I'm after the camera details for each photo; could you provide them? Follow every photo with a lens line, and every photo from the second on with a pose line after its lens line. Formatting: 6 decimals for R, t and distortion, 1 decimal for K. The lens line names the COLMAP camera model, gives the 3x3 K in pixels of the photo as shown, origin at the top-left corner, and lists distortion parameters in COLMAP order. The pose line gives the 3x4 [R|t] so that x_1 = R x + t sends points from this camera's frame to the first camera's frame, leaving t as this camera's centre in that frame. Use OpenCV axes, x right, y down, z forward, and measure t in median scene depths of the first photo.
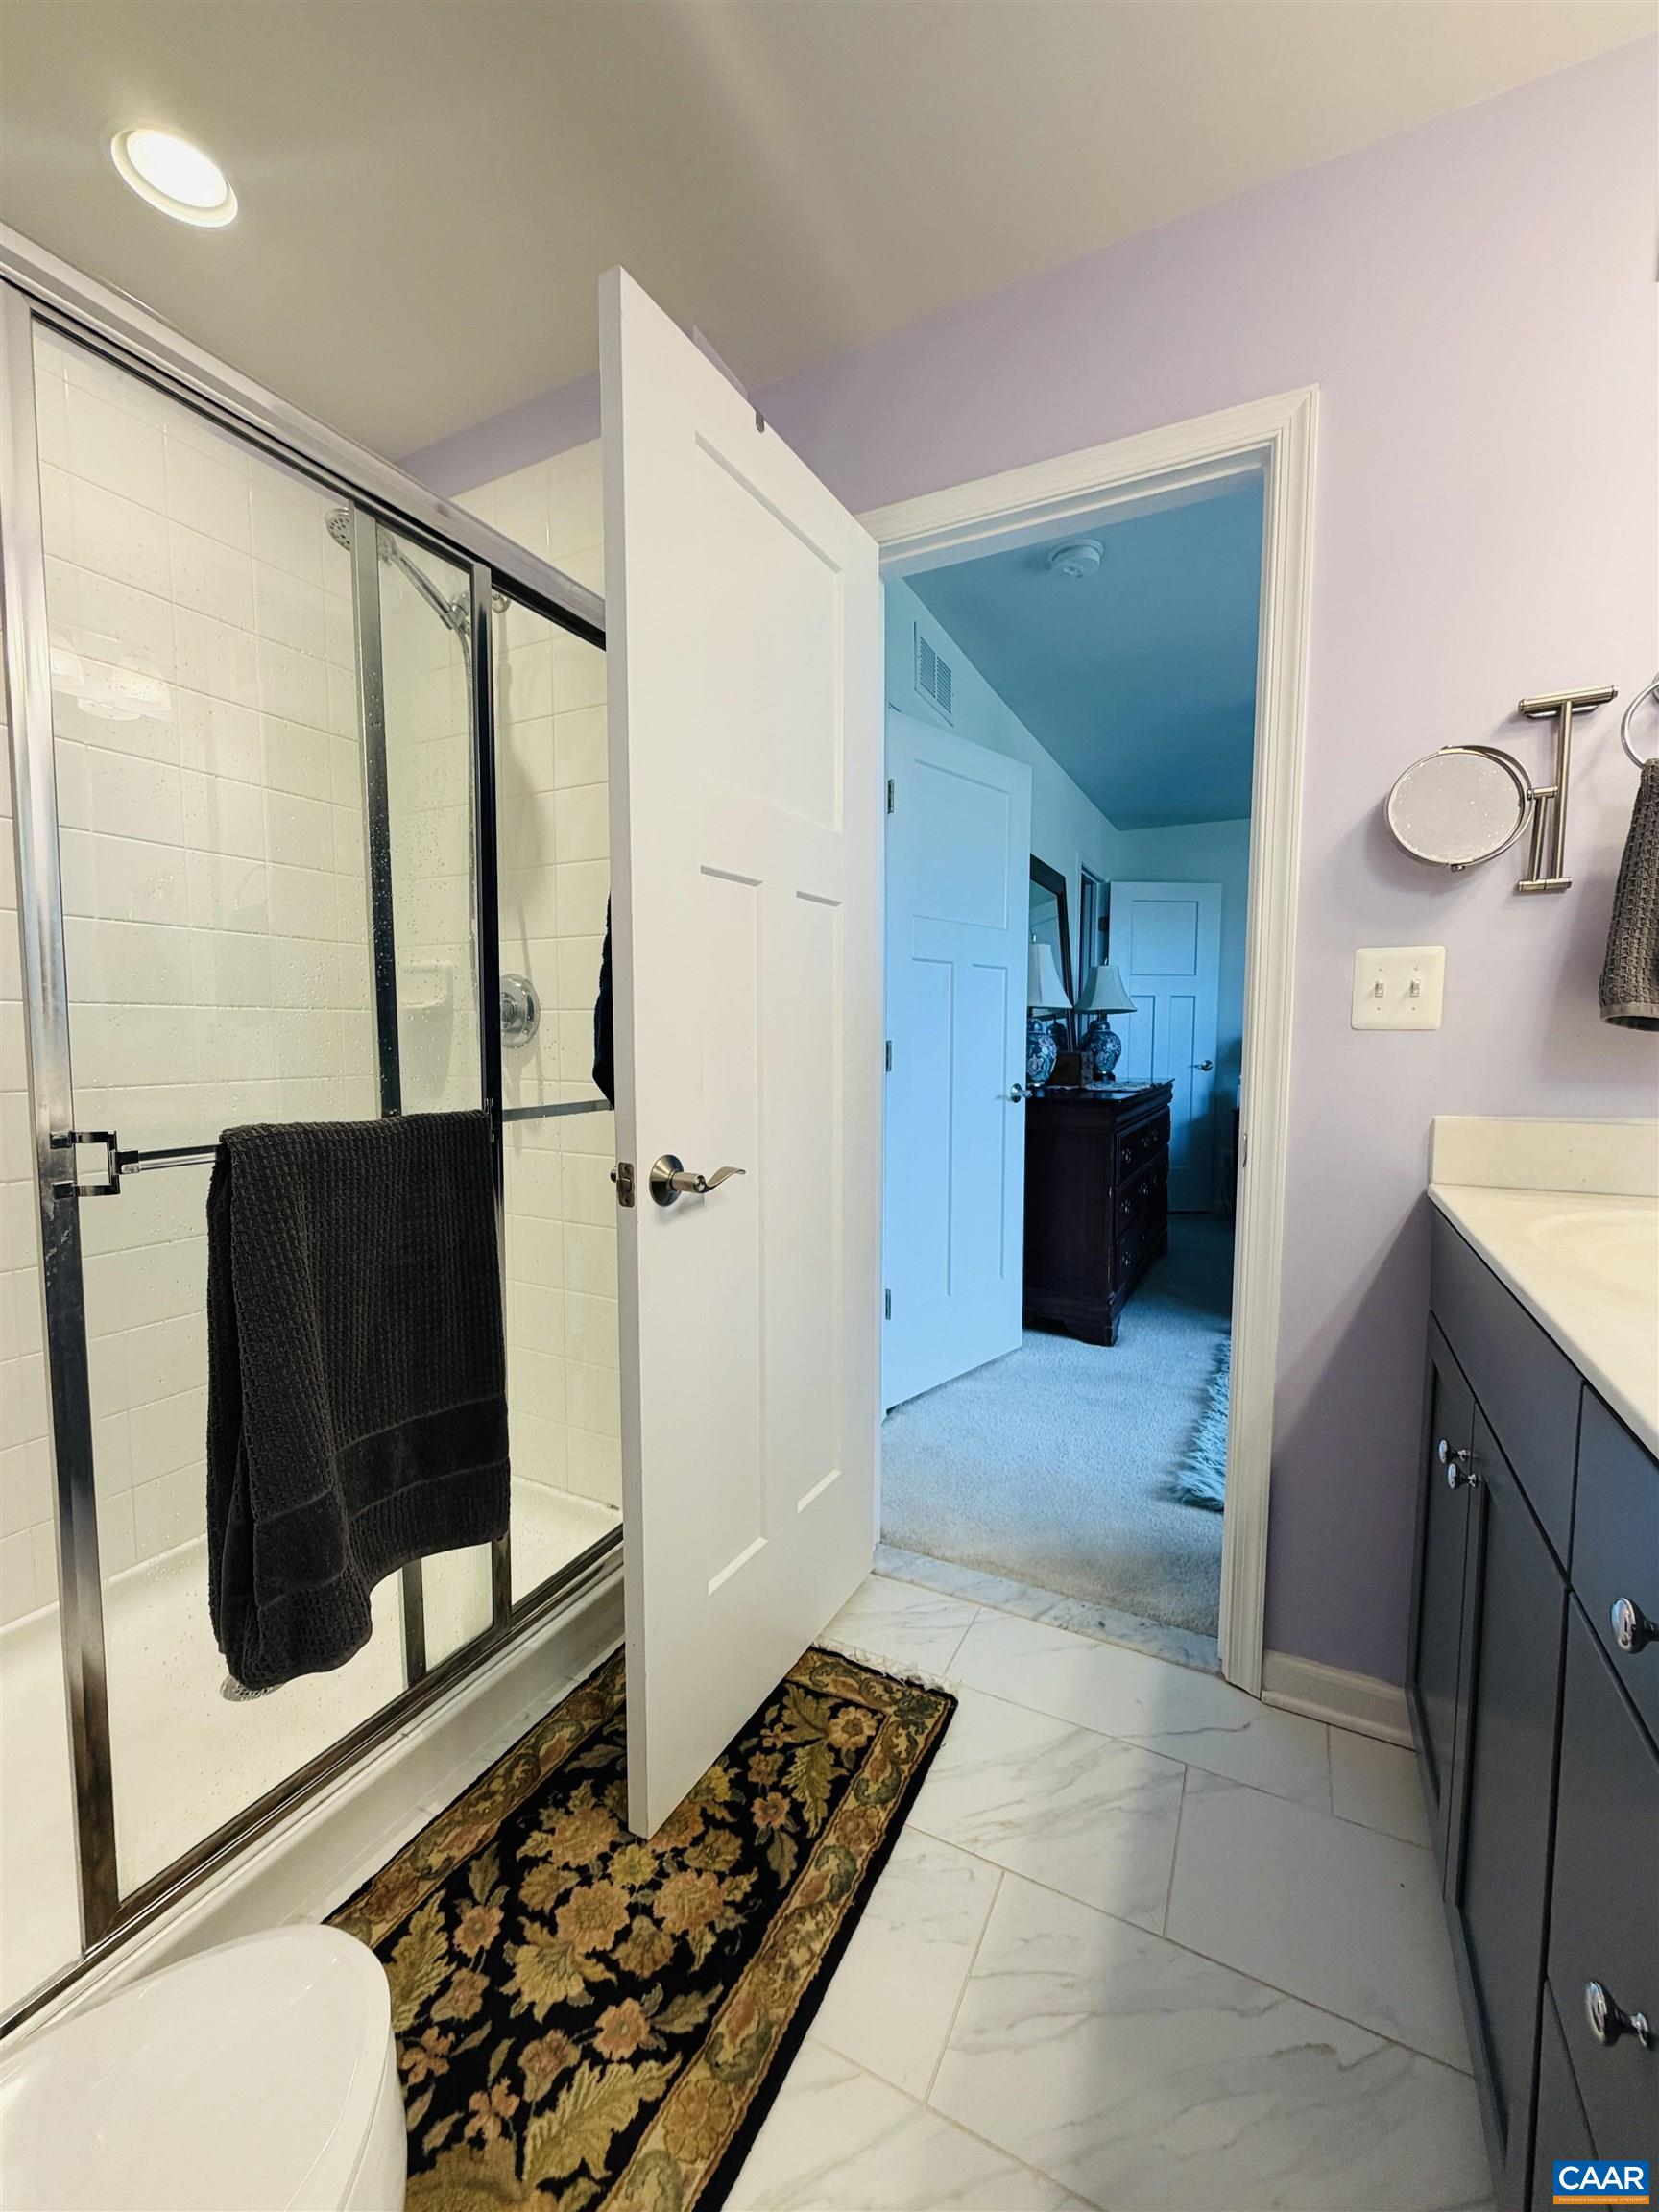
lens RADIAL K [[890.0, 0, 828.4], [0, 890.0, 1101.6], [0, 0, 1]] dist [0.004805, 0.000169]
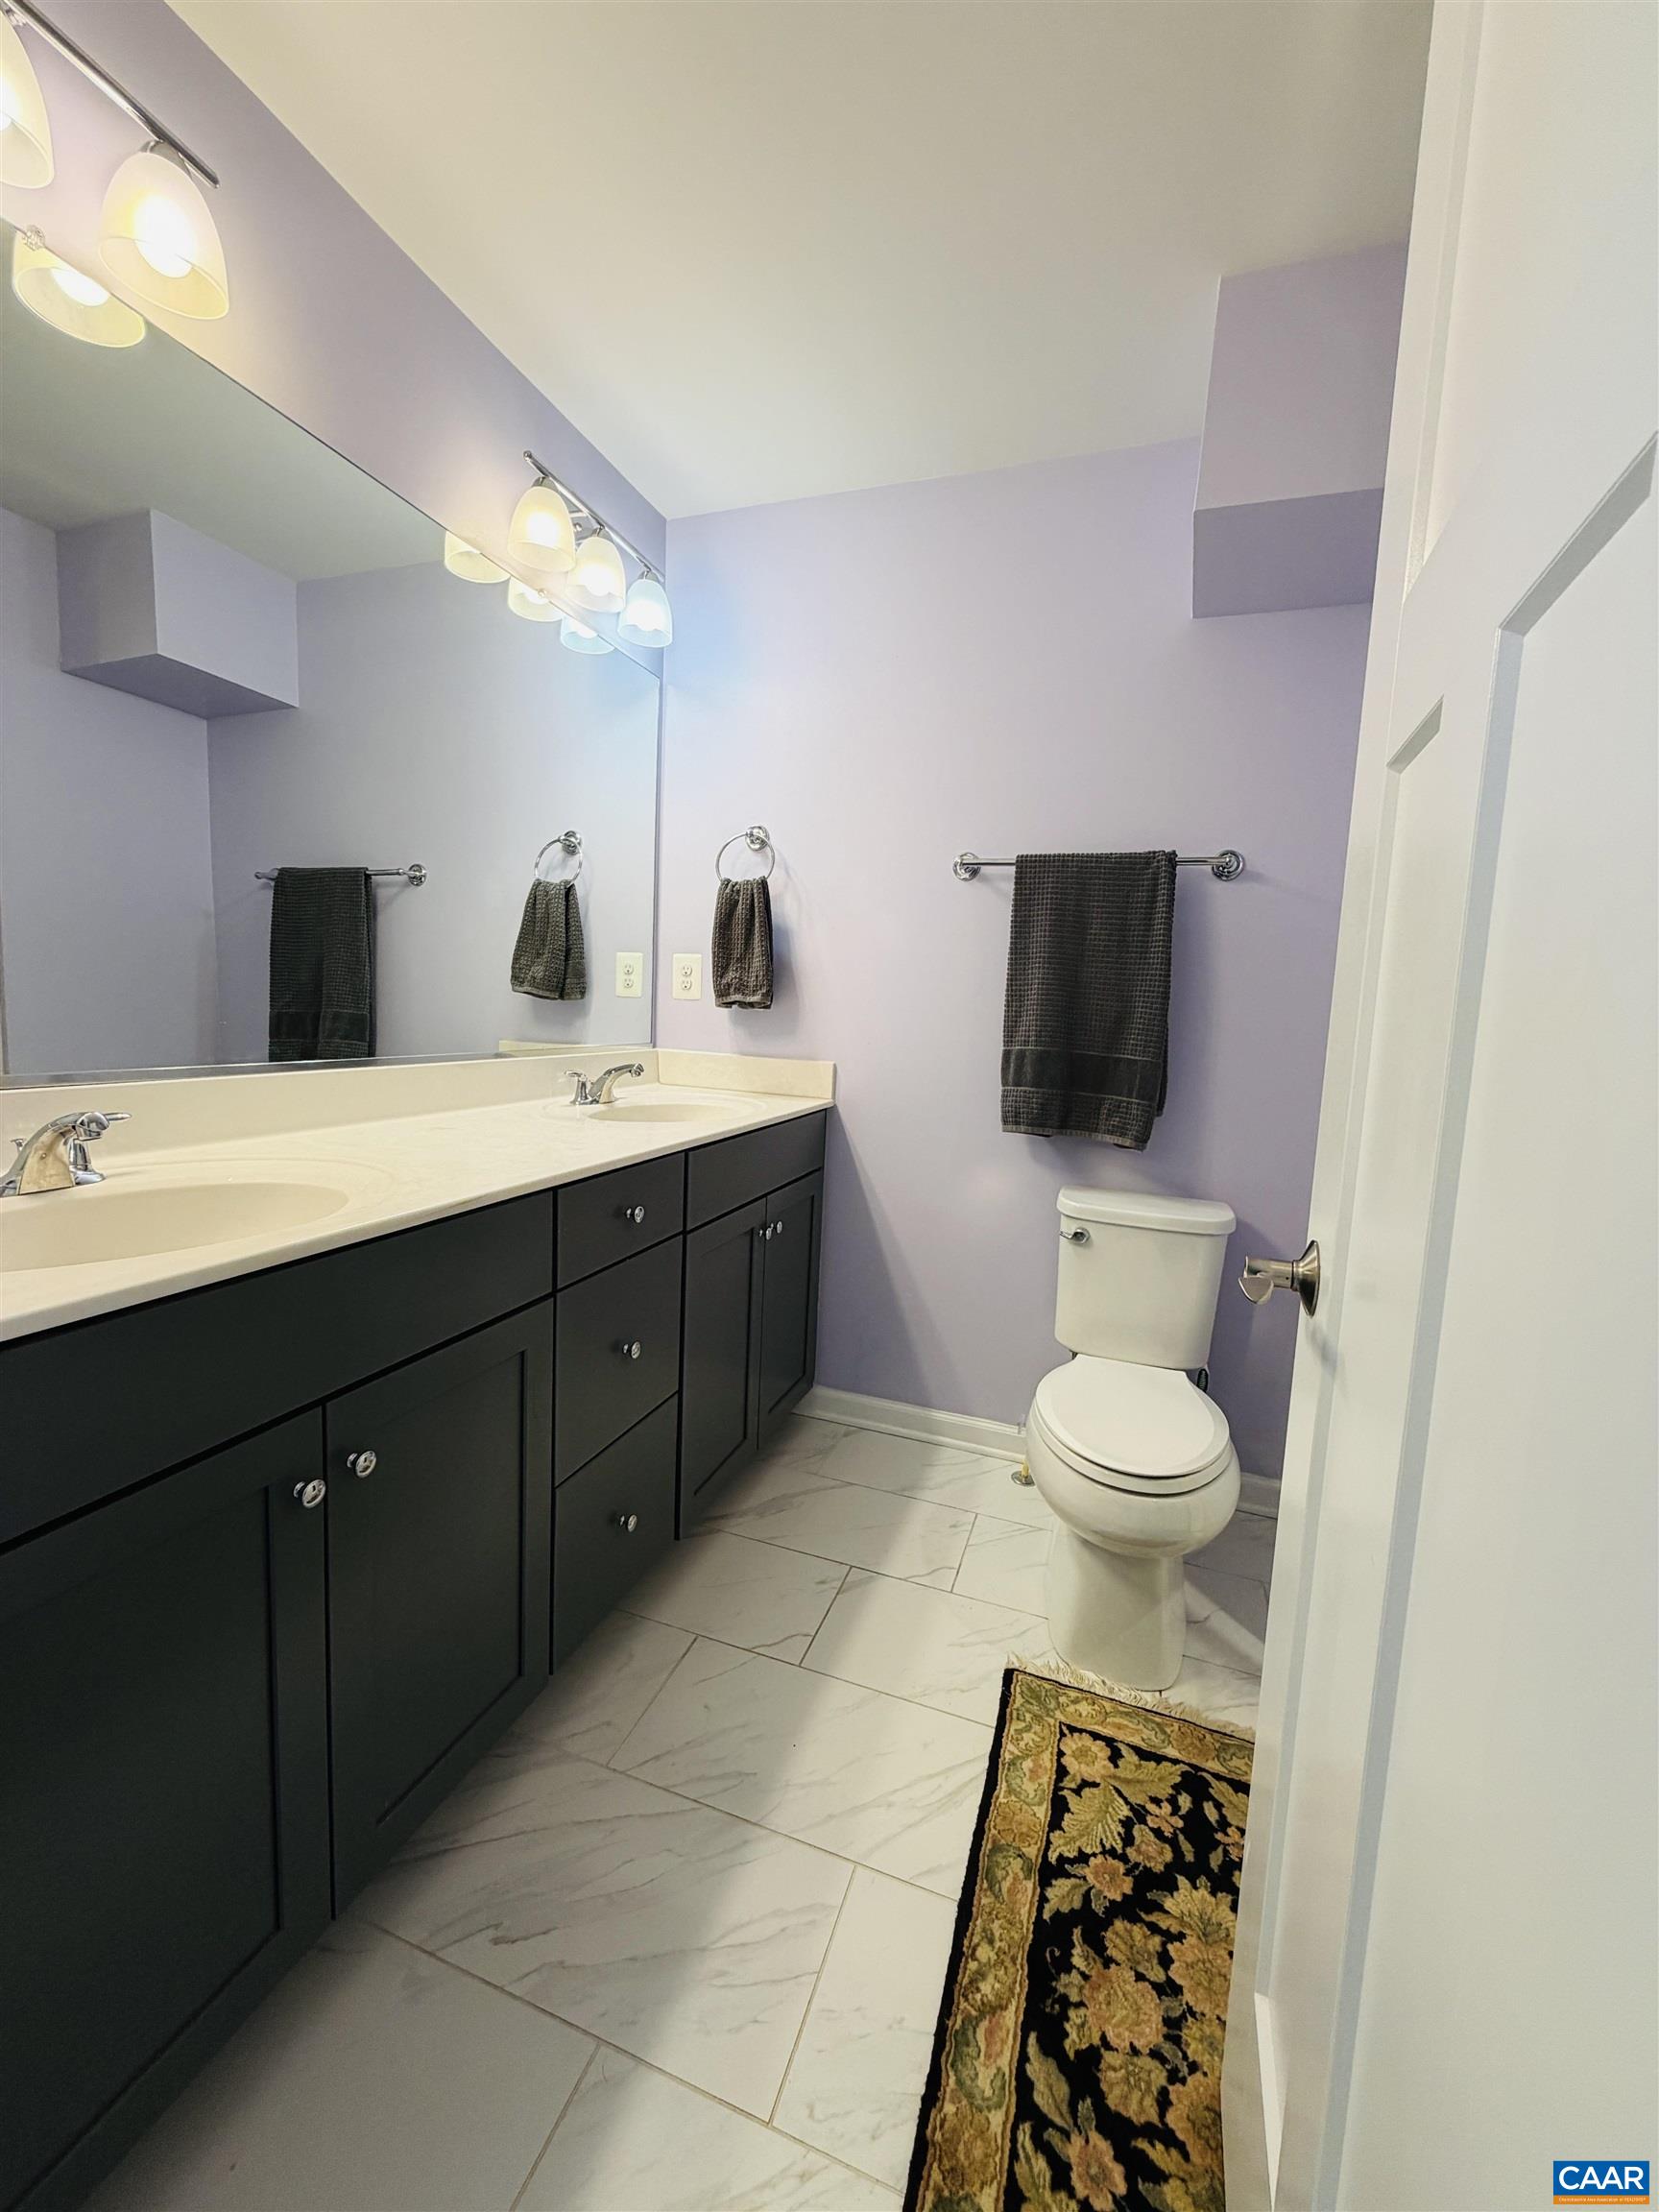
lens RADIAL K [[890.0, 0, 825.1], [0, 890.0, 1102.7], [0, 0, 1]] dist [0.004805, 0.000169]
pose [[-0.990155, -0.032415, -0.136169, 0.320861], [-0.057403, 0.981284, 0.183811, -0.165575], [0.127662, 0.189818, -0.973484, 1.806149]]
